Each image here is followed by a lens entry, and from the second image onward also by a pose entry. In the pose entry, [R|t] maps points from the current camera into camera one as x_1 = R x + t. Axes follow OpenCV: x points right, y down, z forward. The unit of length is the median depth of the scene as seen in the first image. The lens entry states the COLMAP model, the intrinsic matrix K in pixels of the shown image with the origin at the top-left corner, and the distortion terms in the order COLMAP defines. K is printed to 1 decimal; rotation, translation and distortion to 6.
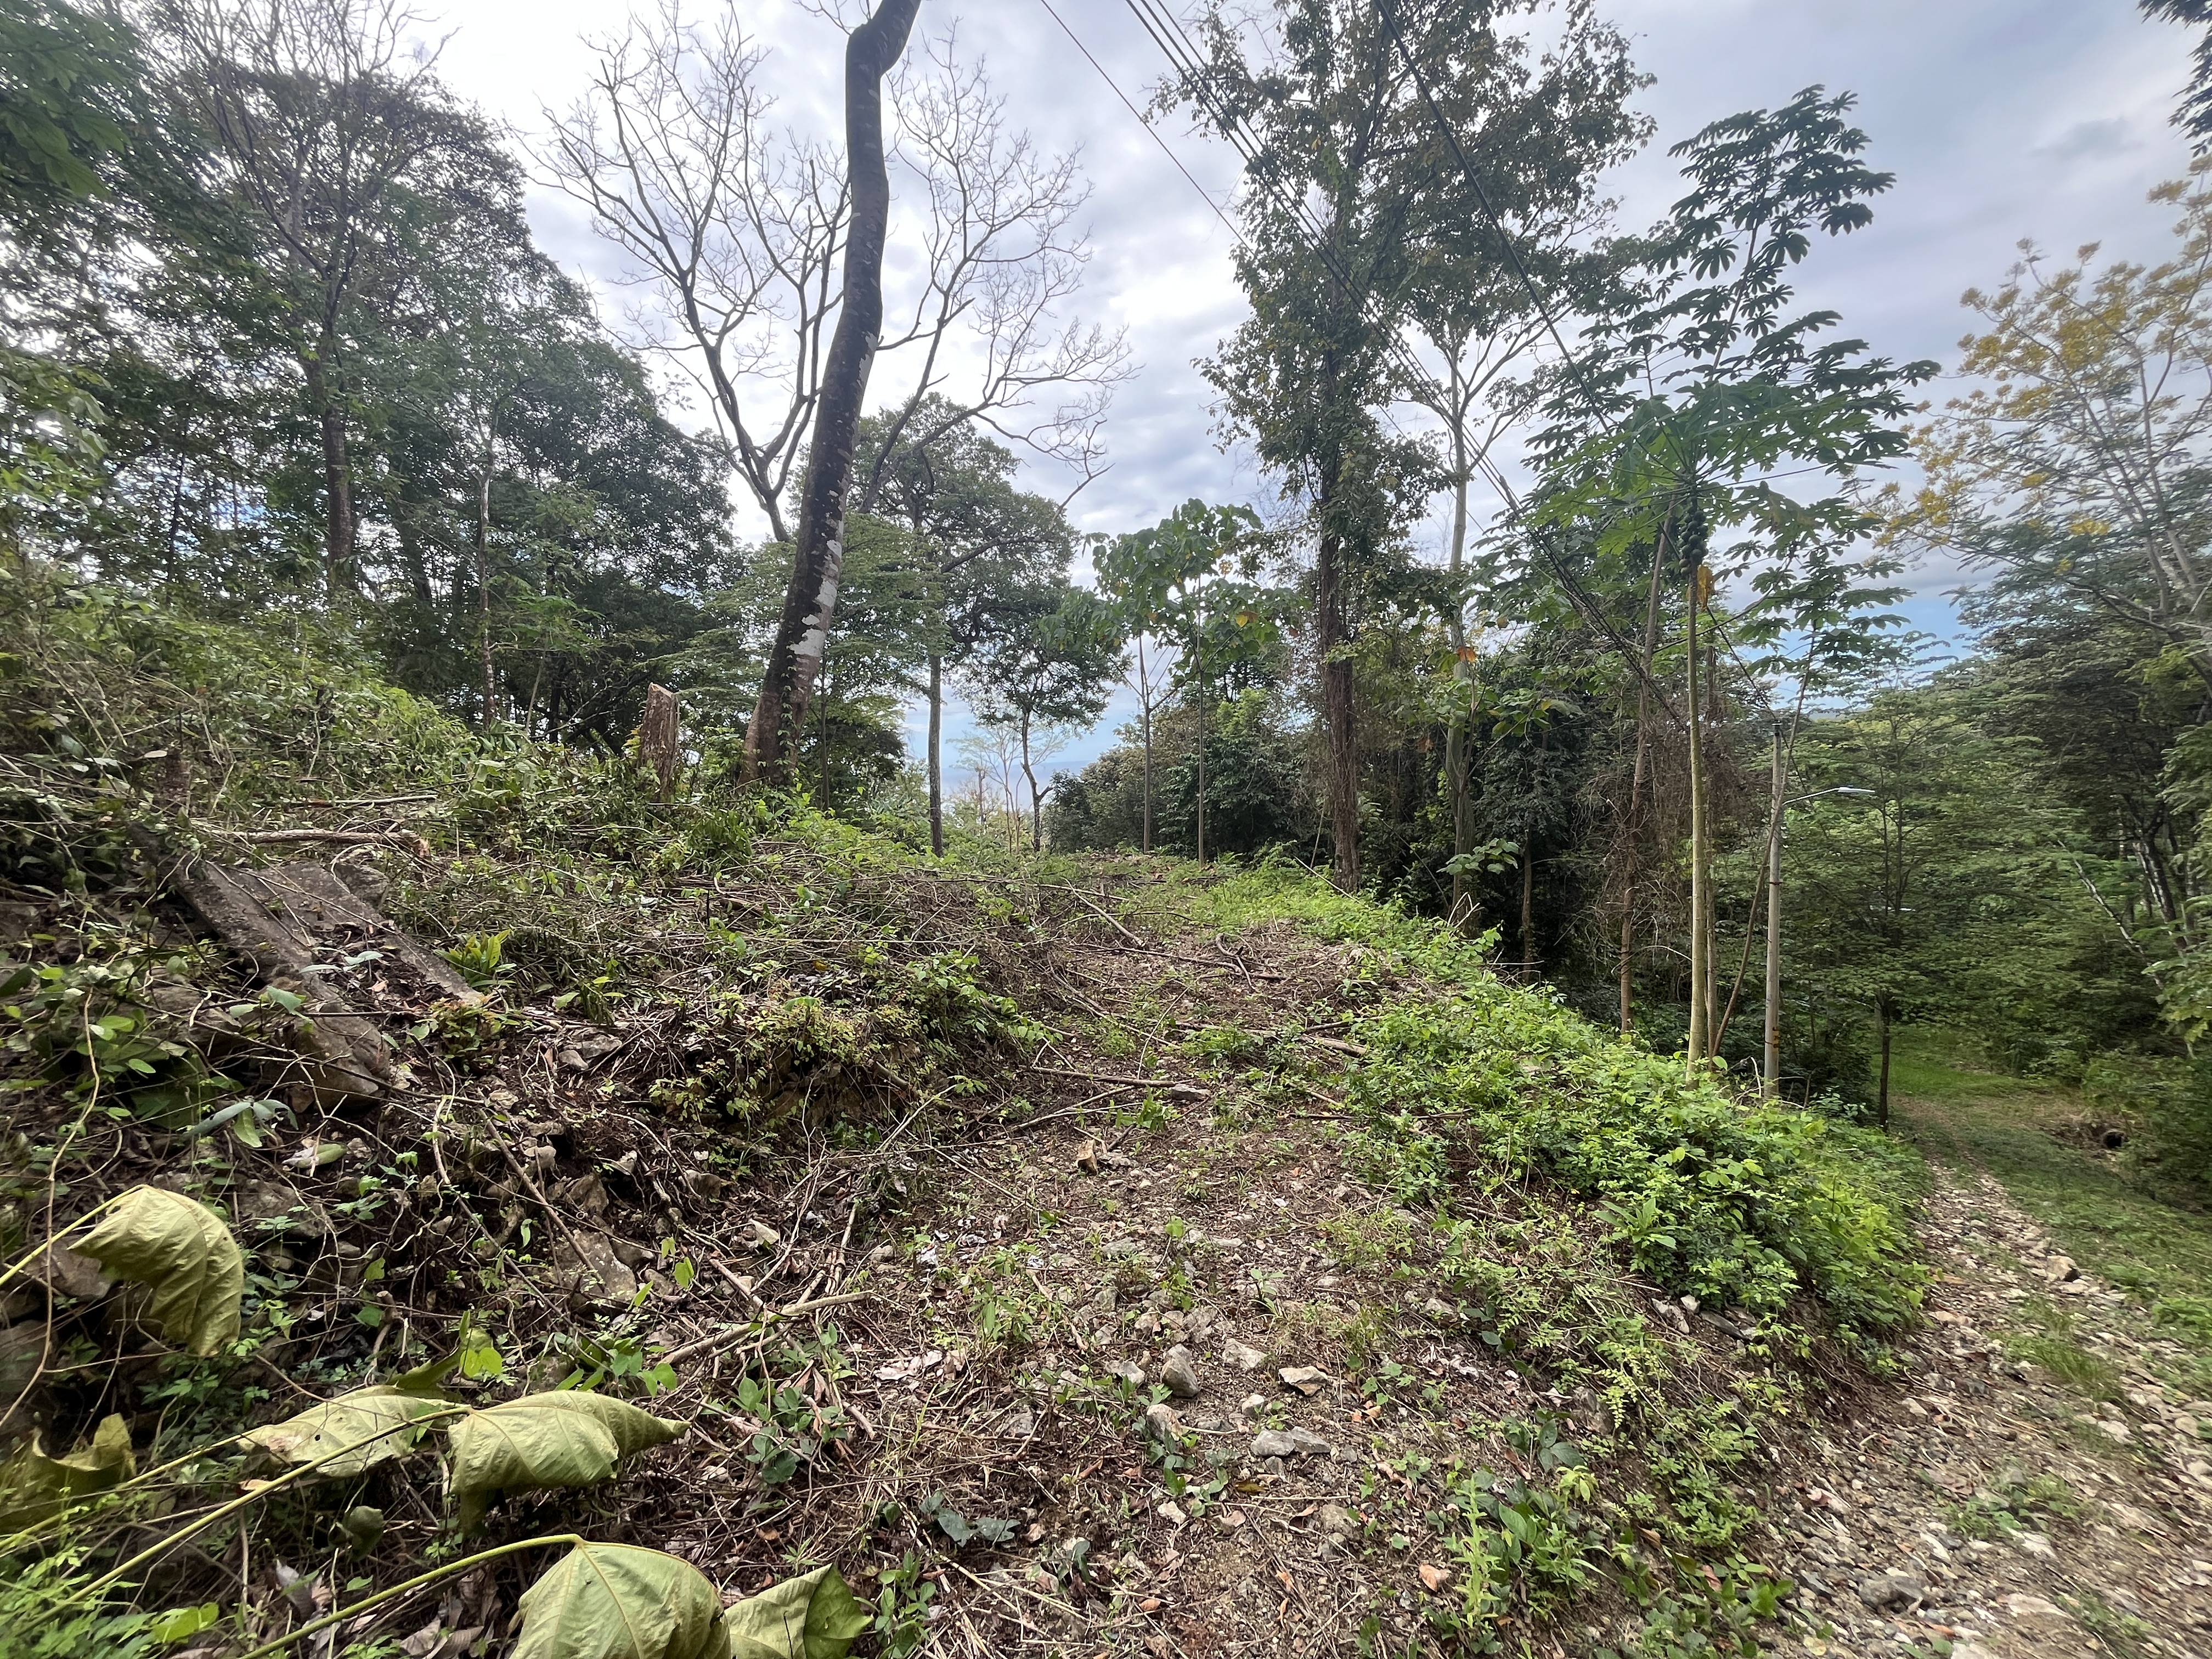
lens RADIAL K [[893.3, 0, 1104.3], [0, 893.3, 827.4], [0, 0, 1]] dist [-0.002733, 0.000518]
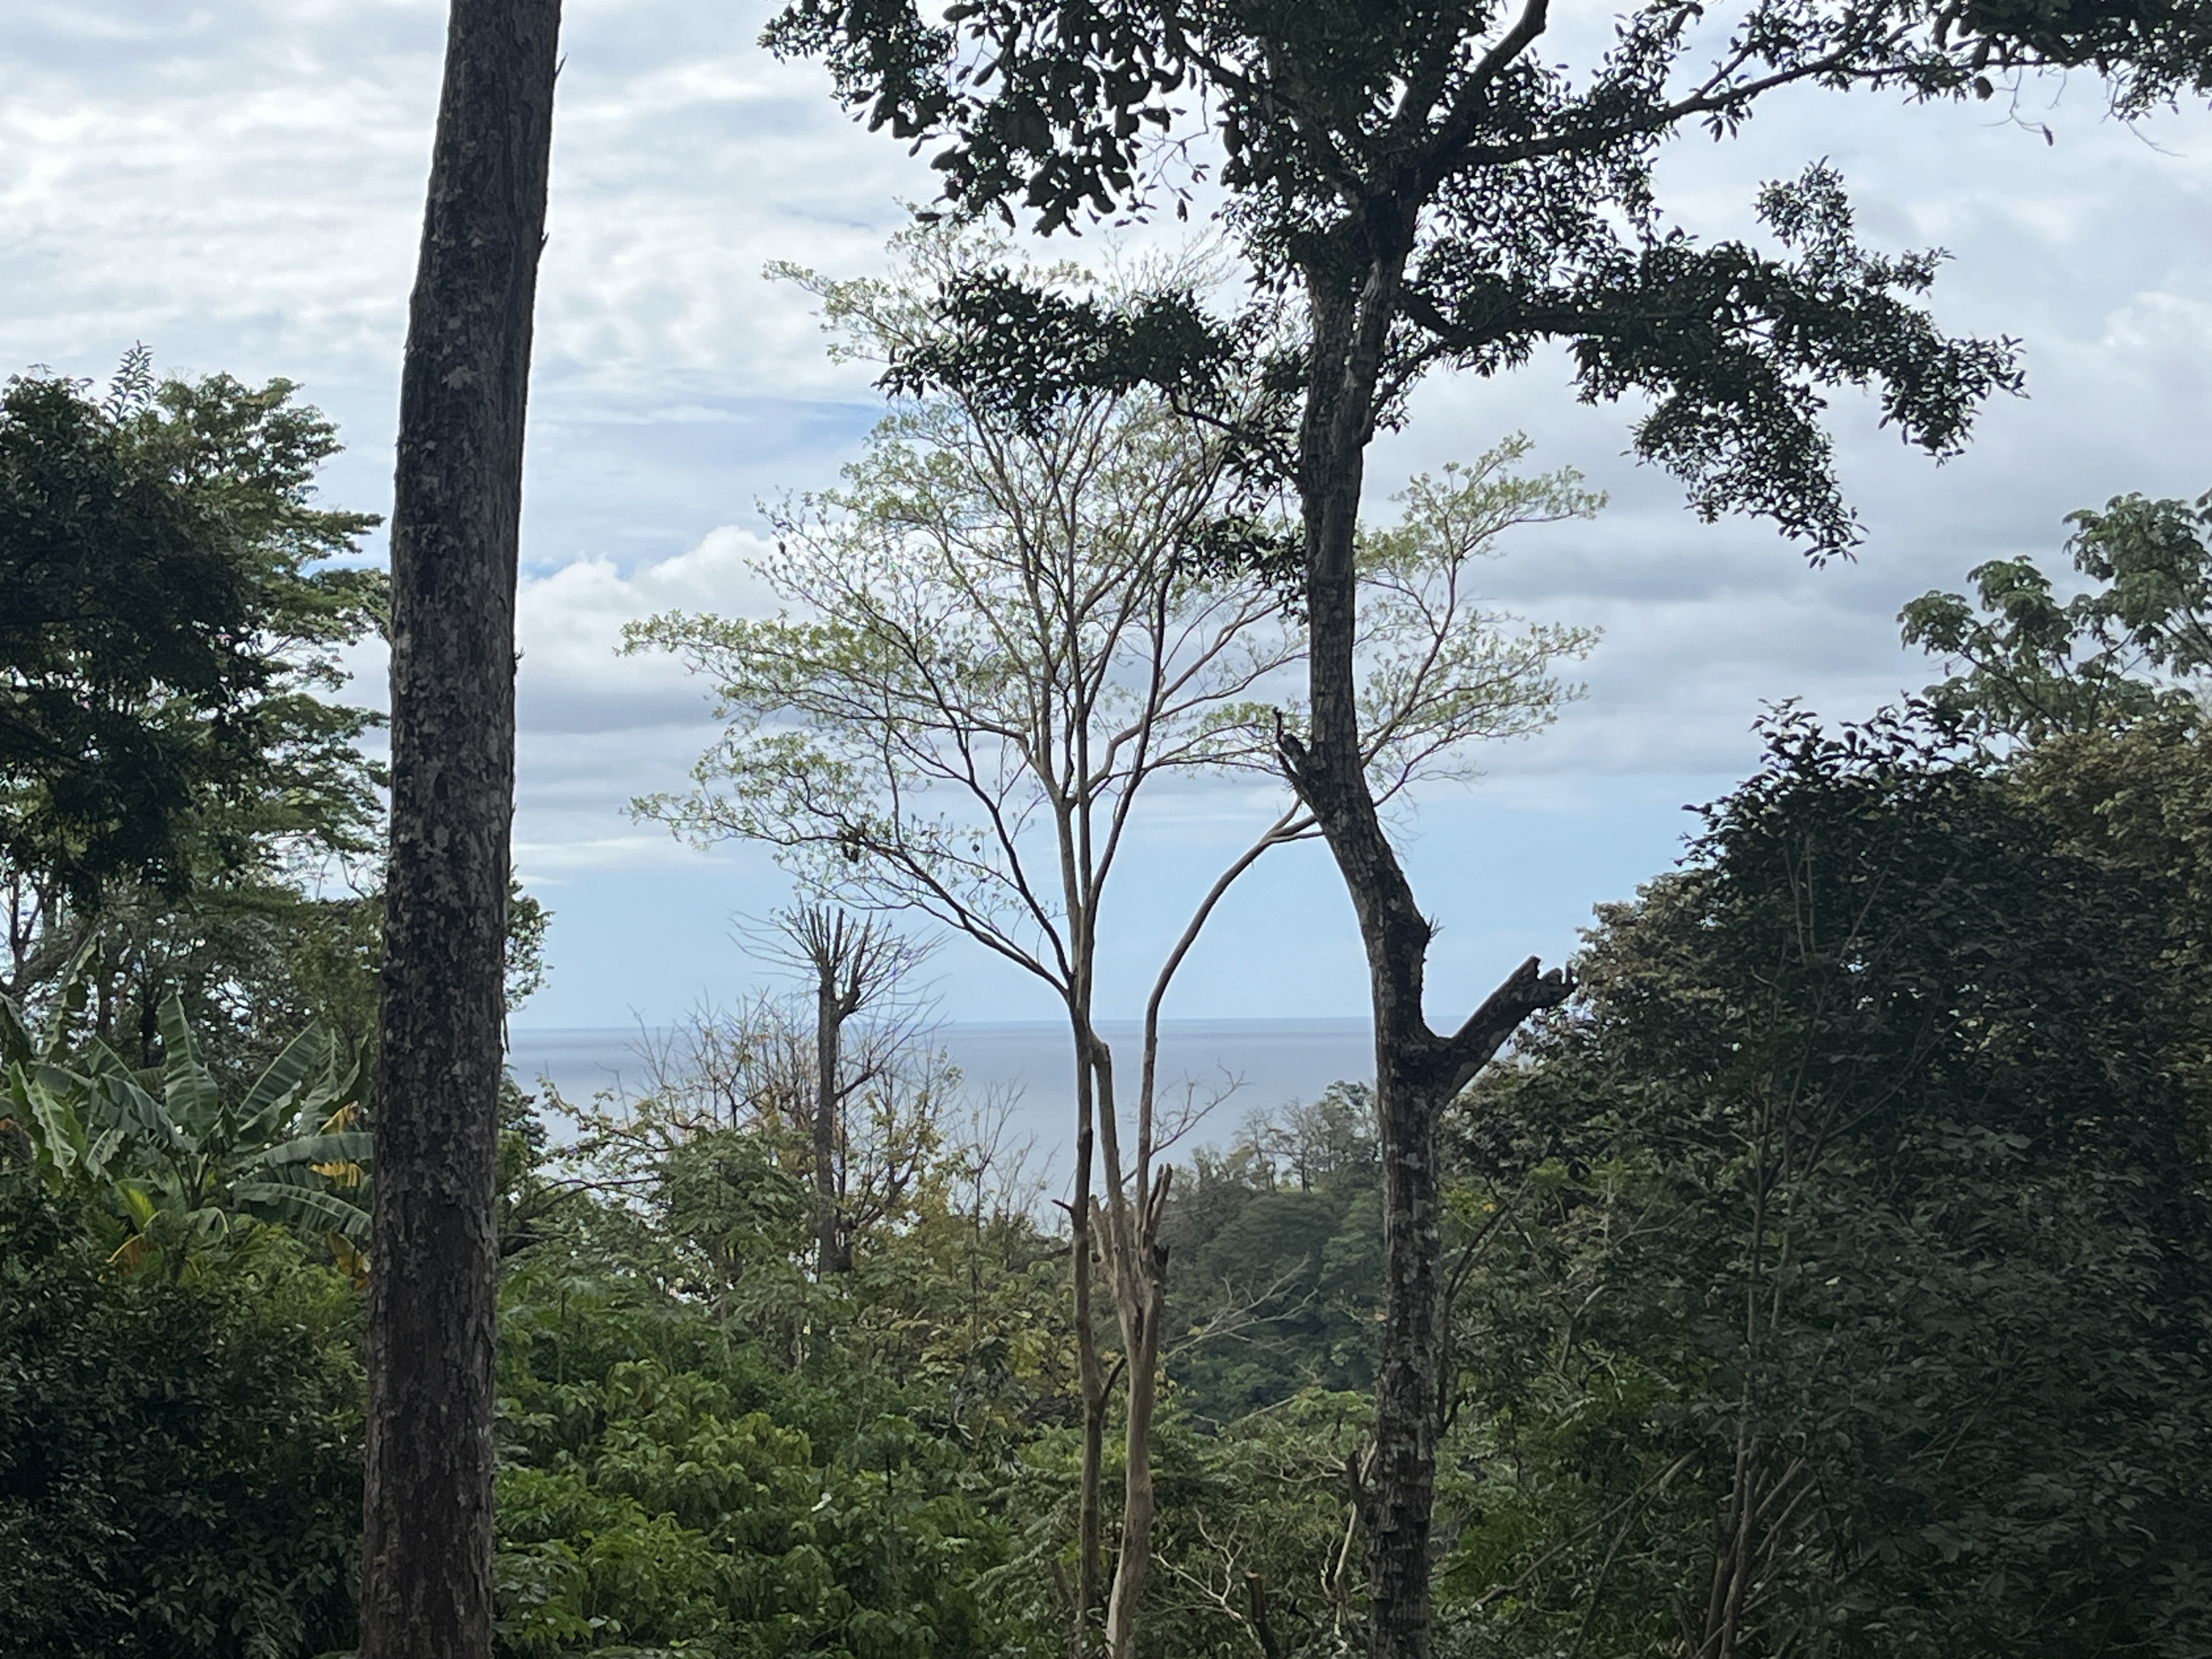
lens RADIAL K [[3904.6, 0, 1120.0], [0, 3904.6, 848.9], [0, 0, 1]] dist [0.070391, 0.000000]
pose [[0.997667, 0.038201, -0.056579, -0.086012], [-0.044656, 0.992056, -0.117606, -0.002160], [0.051637, 0.119858, 0.991447, 0.532025]]
